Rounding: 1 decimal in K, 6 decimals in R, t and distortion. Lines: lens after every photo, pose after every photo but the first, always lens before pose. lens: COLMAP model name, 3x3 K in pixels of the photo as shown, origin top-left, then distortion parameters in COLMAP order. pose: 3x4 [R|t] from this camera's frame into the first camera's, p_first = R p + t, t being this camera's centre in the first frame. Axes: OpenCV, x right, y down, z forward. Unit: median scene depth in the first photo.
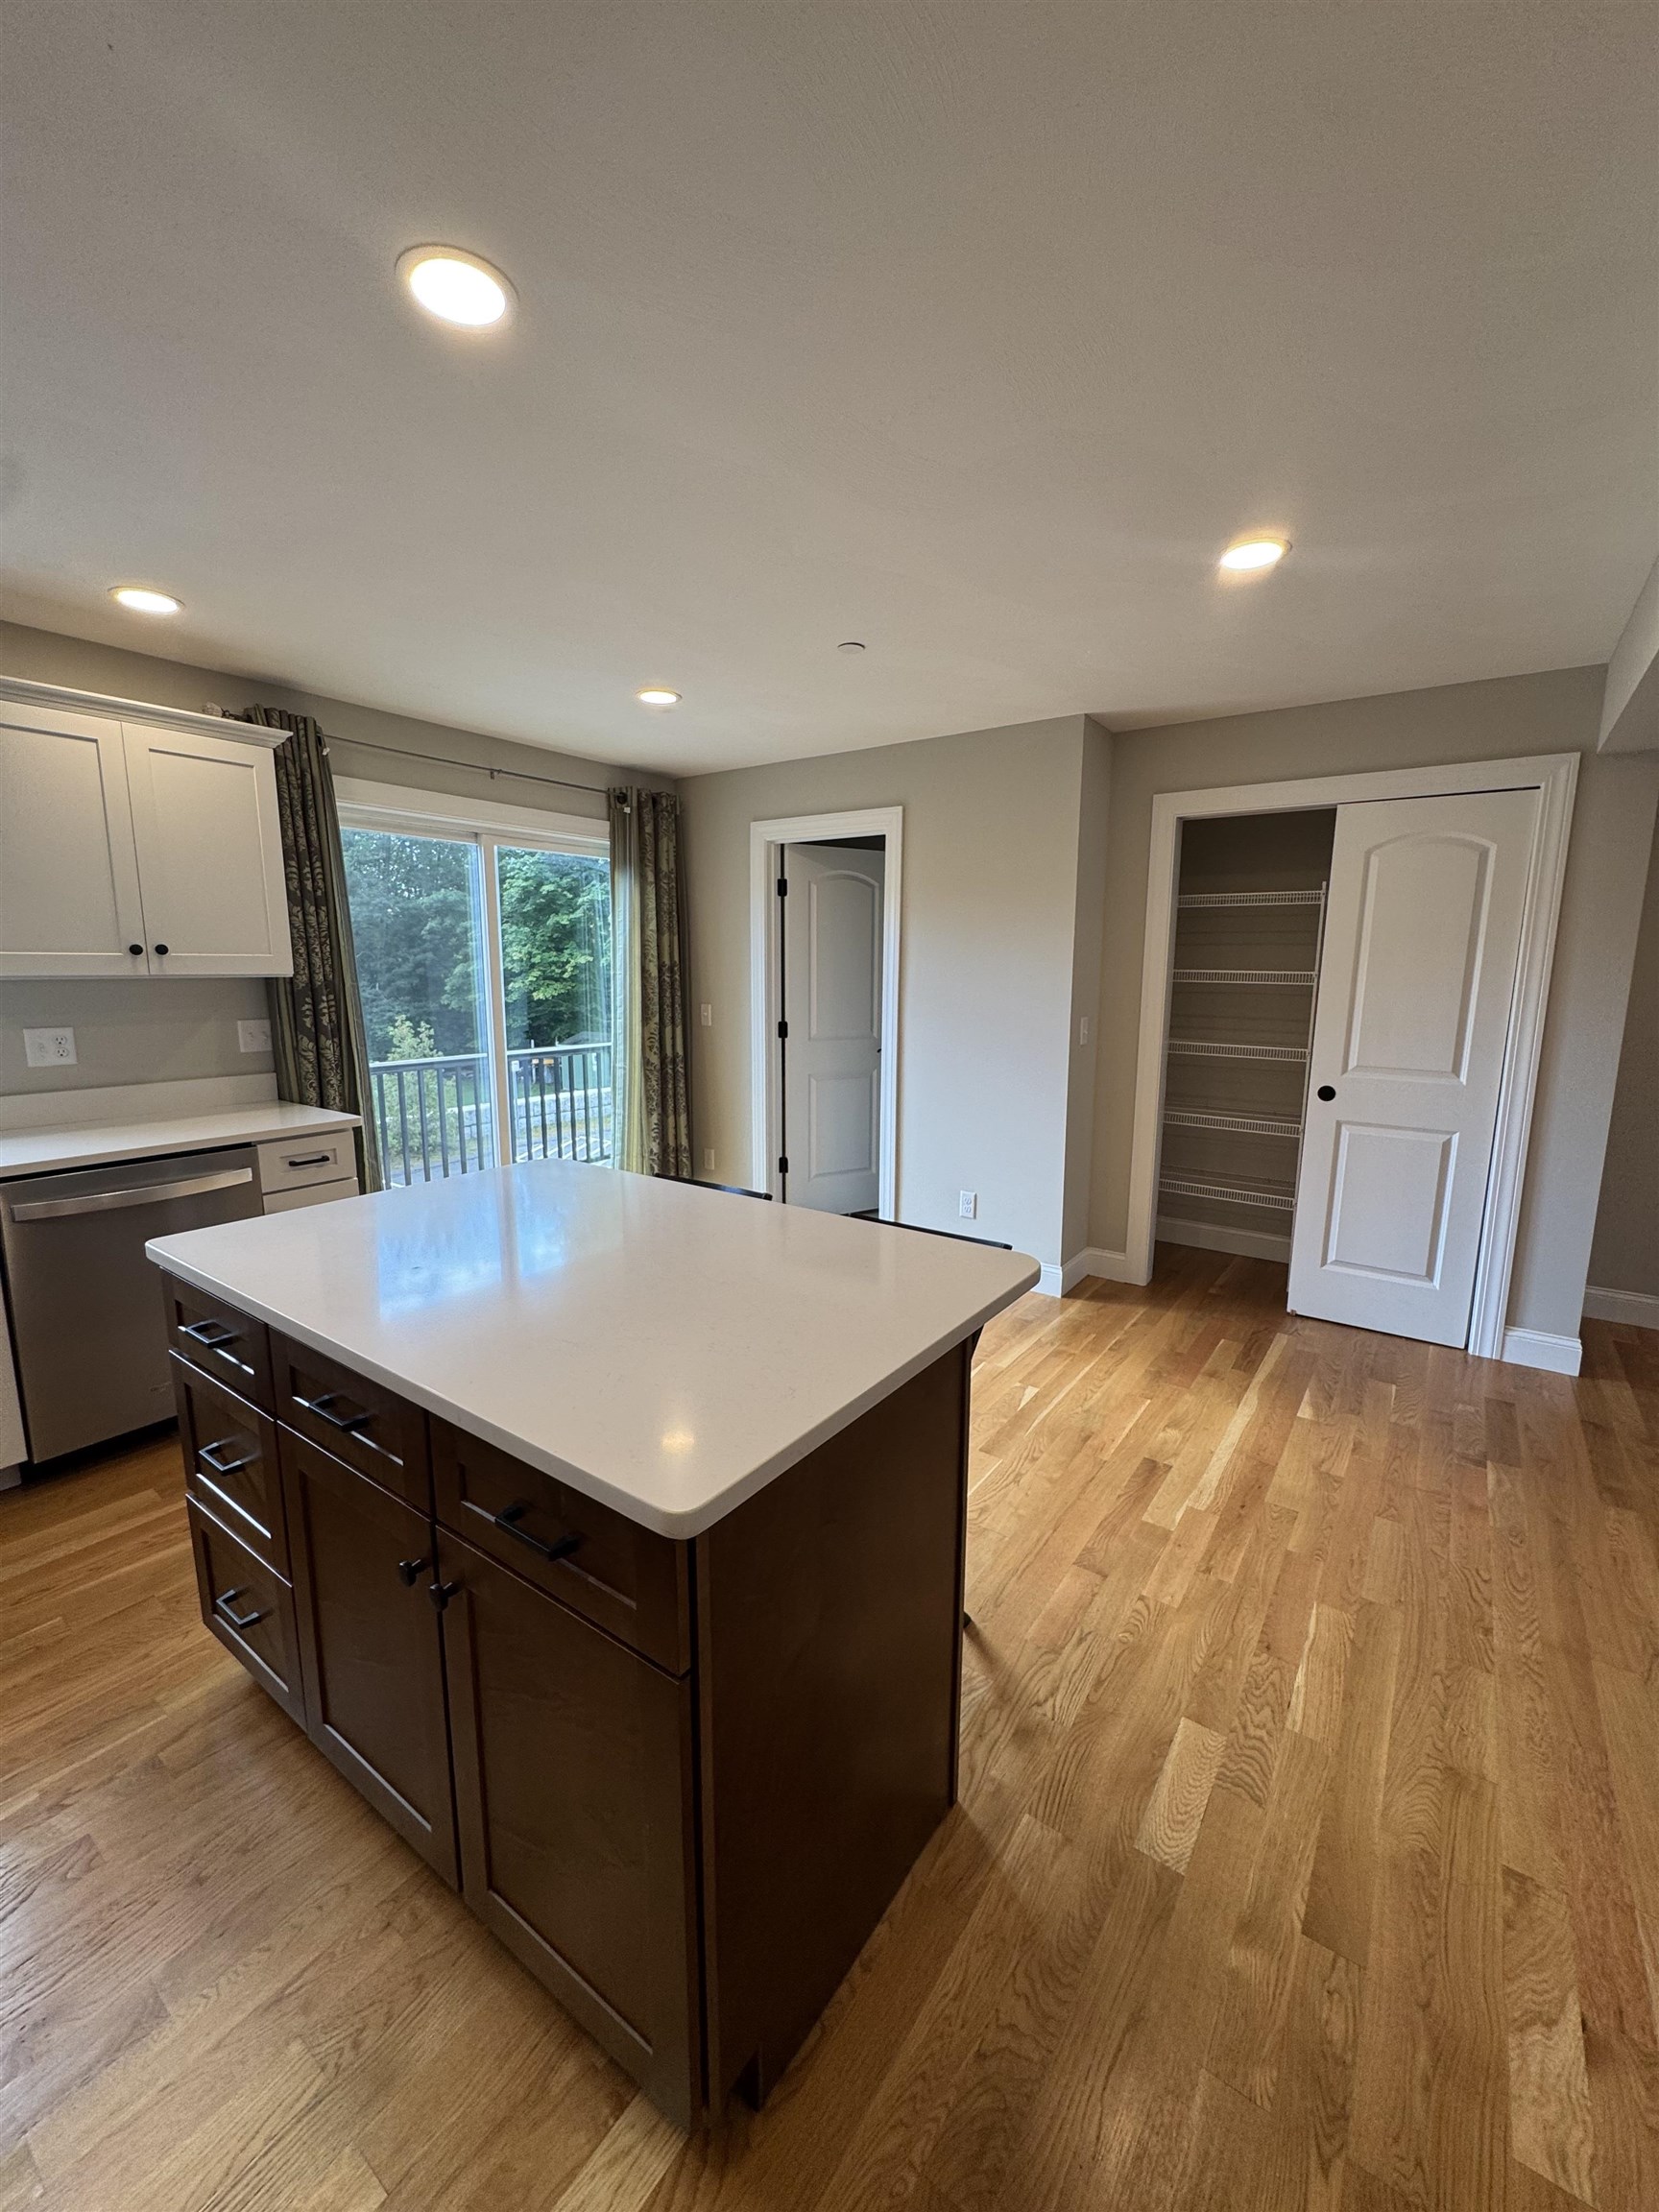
lens RADIAL K [[883.9, 0, 837.6], [0, 883.9, 1108.2], [0, 0, 1]] dist [-0.005069, 0.000982]
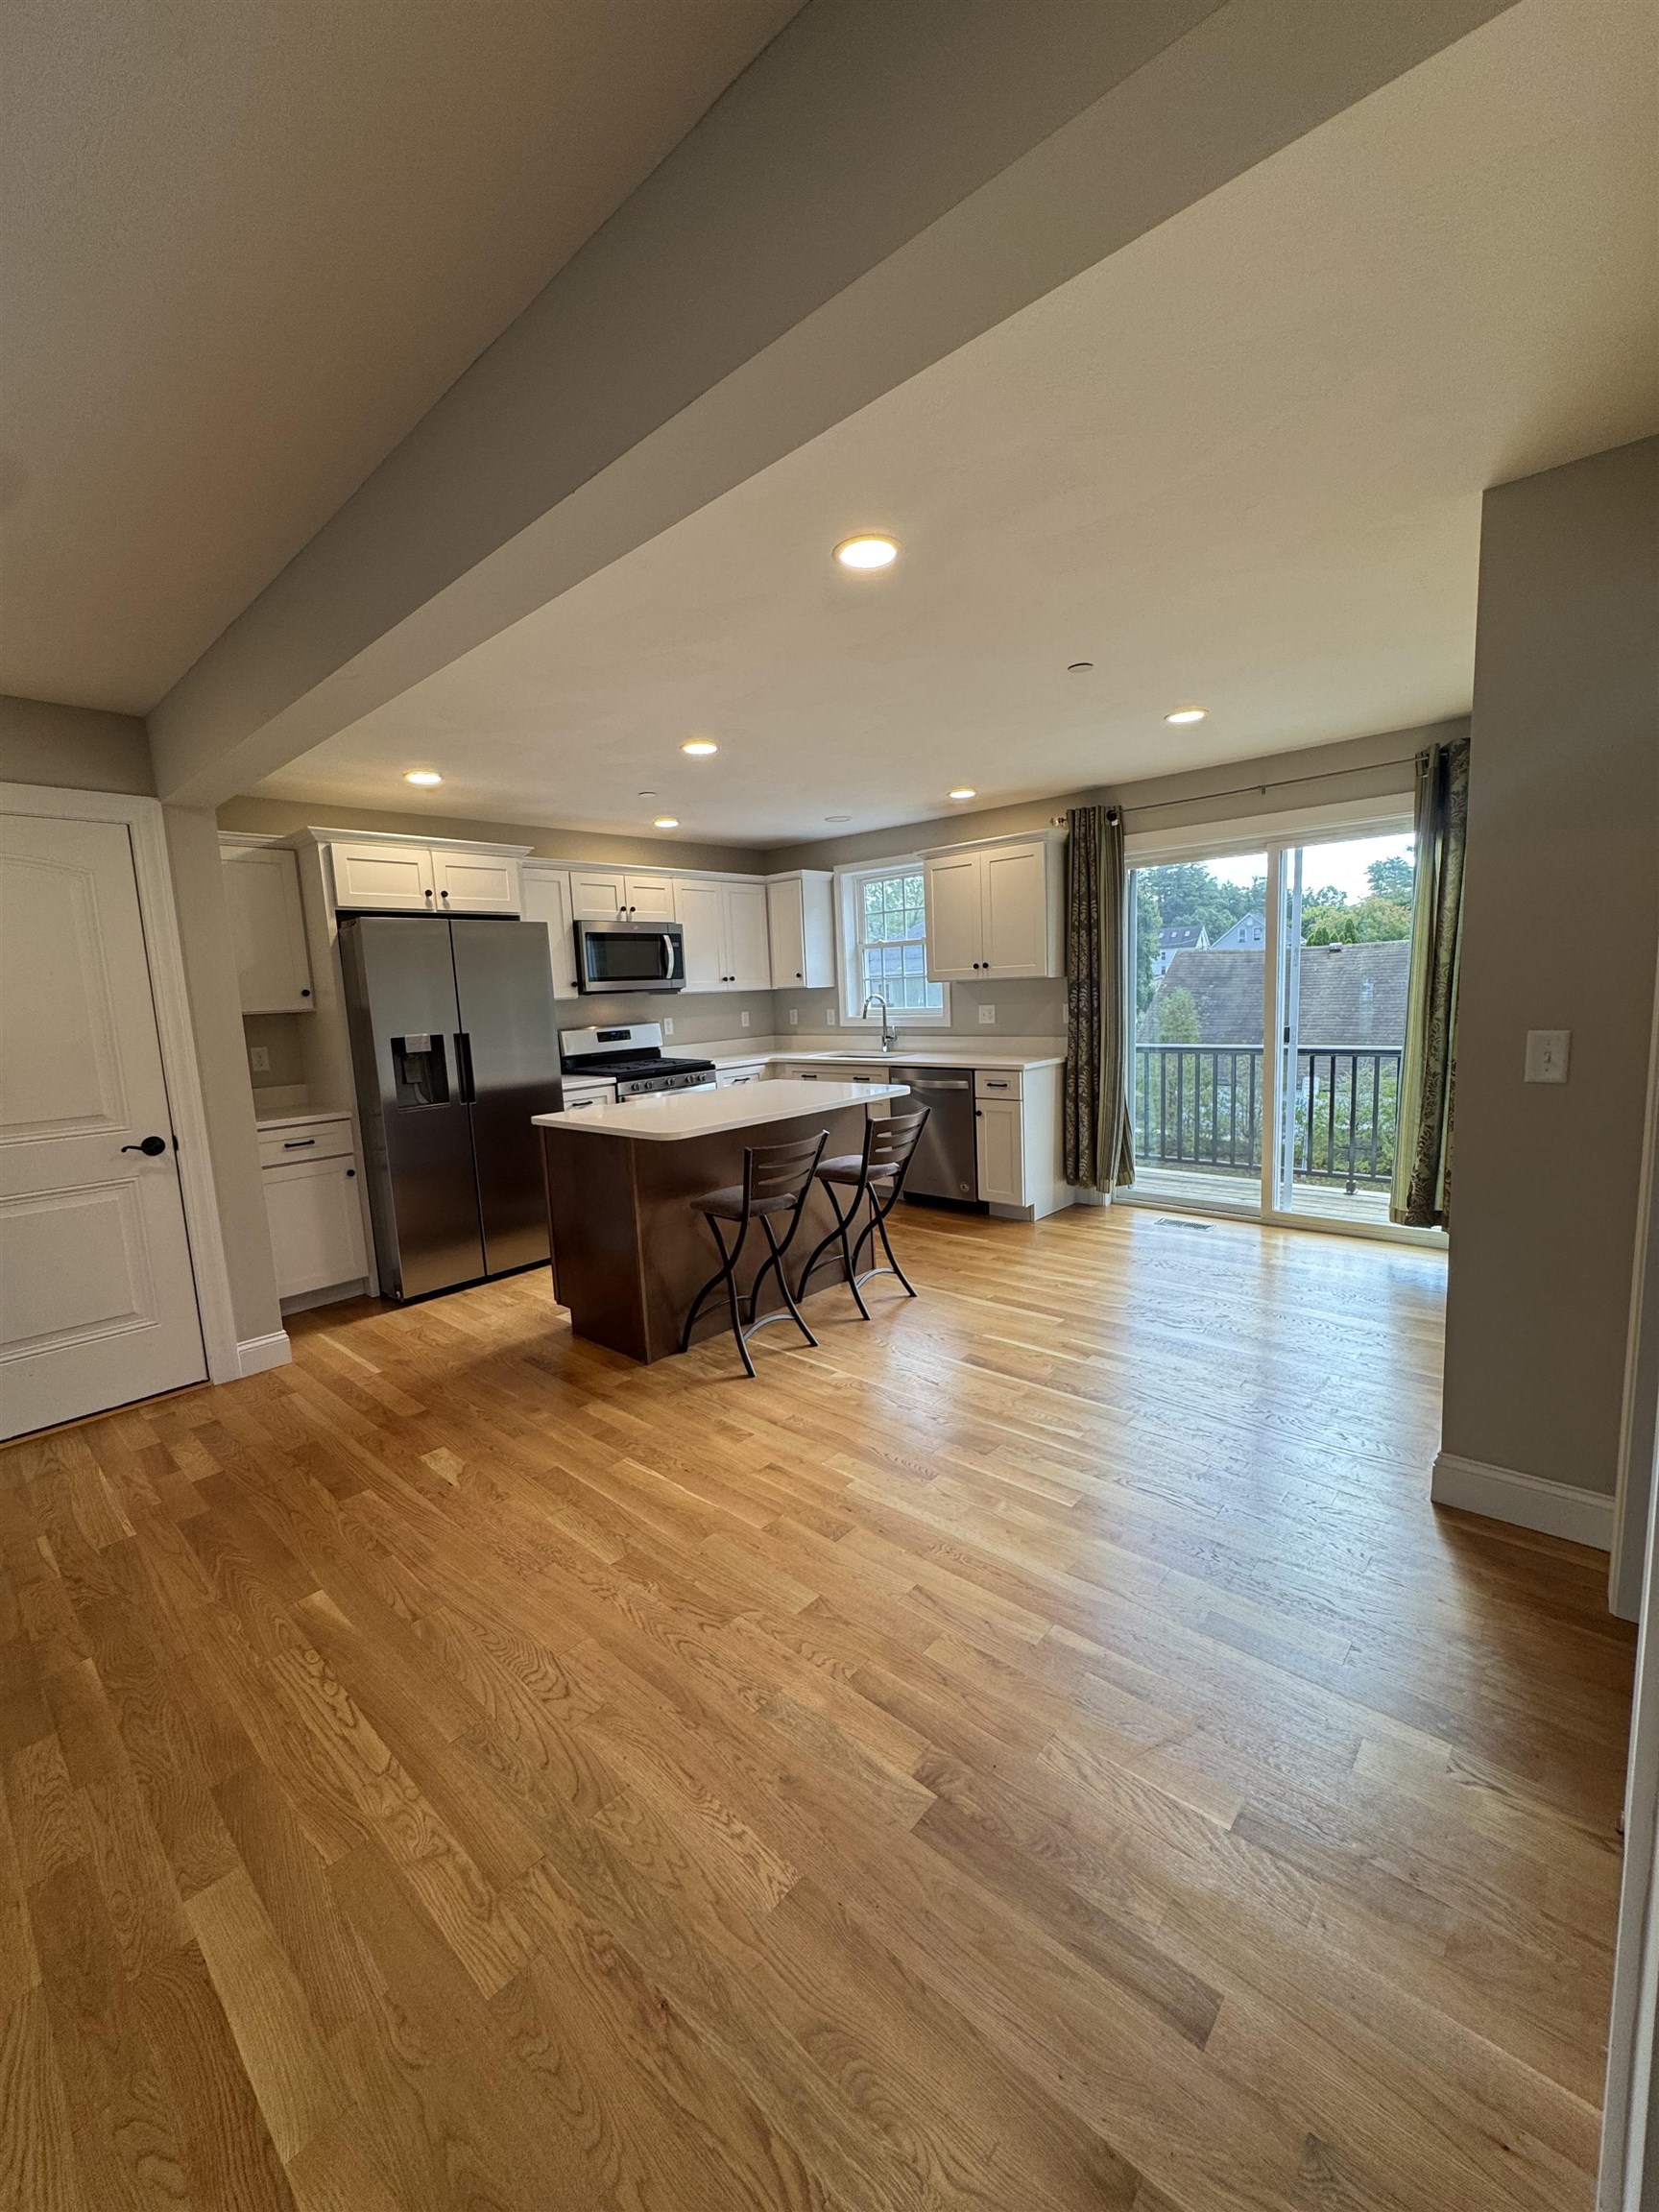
lens RADIAL K [[883.9, 0, 827.3], [0, 883.9, 1110.6], [0, 0, 1]] dist [-0.005069, 0.000982]
pose [[-0.120653, 0.138181, -0.983030, 1.858602], [-0.114834, 0.981674, 0.152085, -0.186634], [0.986030, 0.131235, -0.102574, 1.371535]]
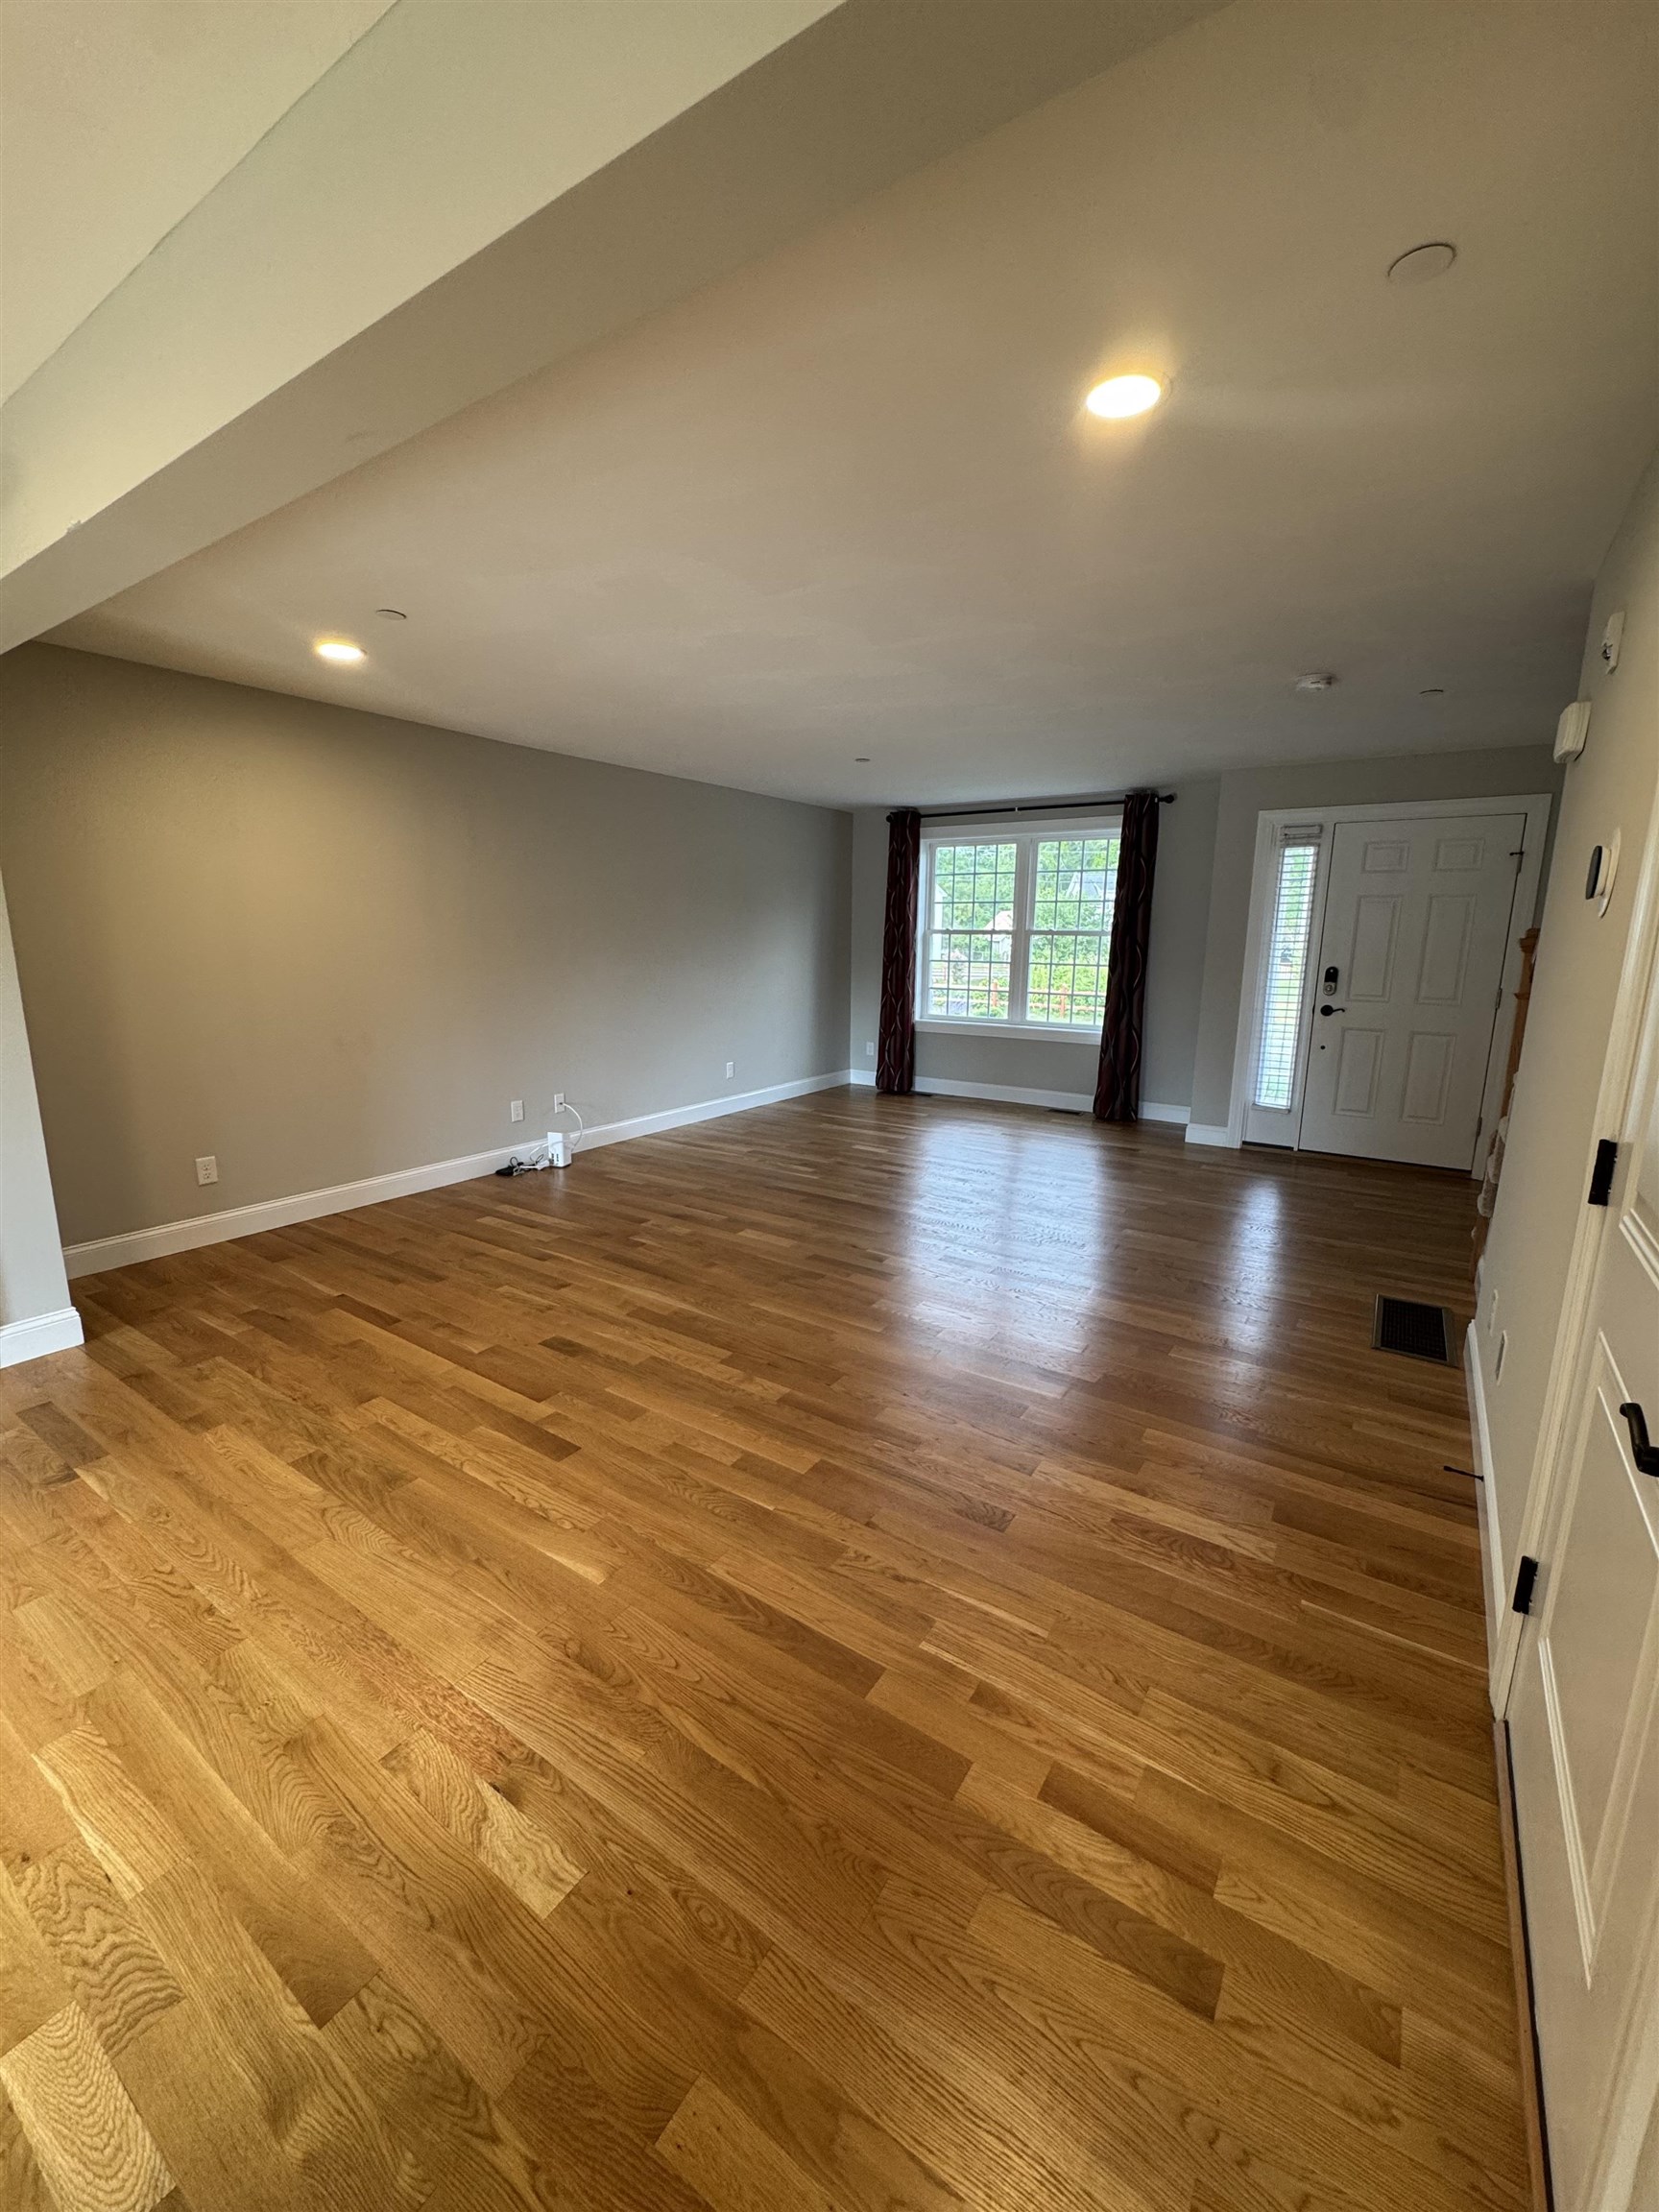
lens RADIAL K [[883.9, 0, 825.3], [0, 883.9, 1102.9], [0, 0, 1]] dist [-0.005069, 0.000982]
pose [[-0.019462, -0.198094, 0.979990, -0.111336], [0.151312, 0.968302, 0.198736, -0.030204], [-0.988294, 0.152152, 0.011129, 0.270131]]
